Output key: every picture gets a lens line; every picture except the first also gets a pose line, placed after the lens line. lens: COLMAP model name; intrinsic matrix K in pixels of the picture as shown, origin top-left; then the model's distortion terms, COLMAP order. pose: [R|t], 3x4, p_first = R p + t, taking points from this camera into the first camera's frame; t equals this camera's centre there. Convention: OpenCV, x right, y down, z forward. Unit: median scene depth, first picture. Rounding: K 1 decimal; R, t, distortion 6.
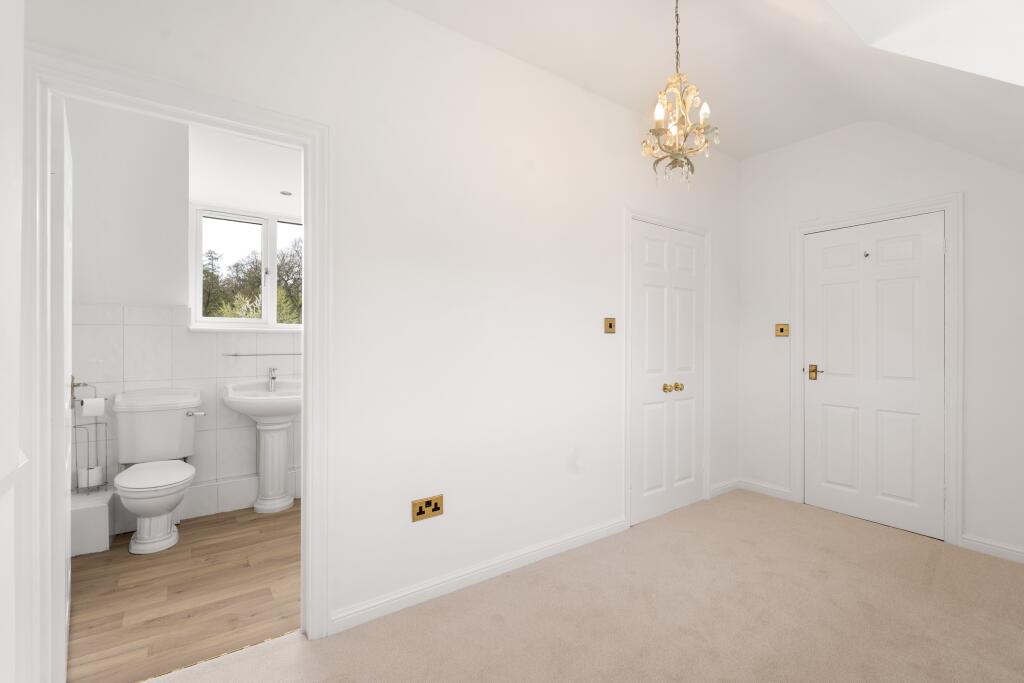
lens RADIAL K [[454.5, 0, 515.6], [0, 454.5, 341.7], [0, 0, 1]] dist [-0.005415, -0.000008]
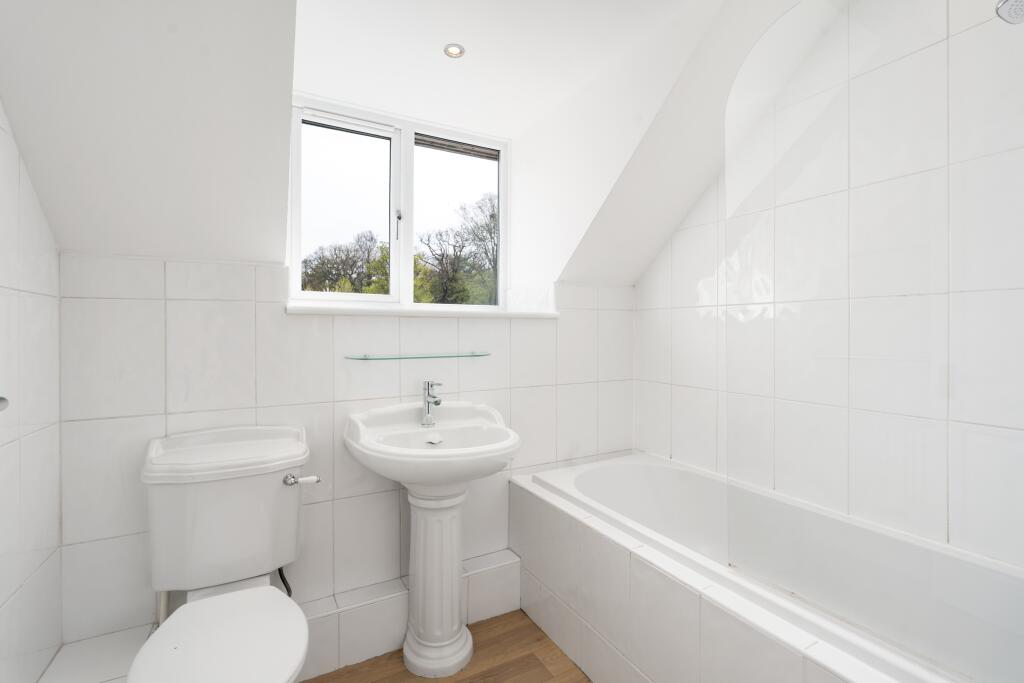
lens RADIAL K [[454.5, 0, 511.3], [0, 454.5, 332.7], [0, 0, 1]] dist [-0.005415, -0.000008]
pose [[0.992240, -0.001496, -0.124332, -0.388106], [0.001394, 0.999999, -0.000902, 0.000746], [0.124333, 0.000722, 0.992240, 0.501520]]
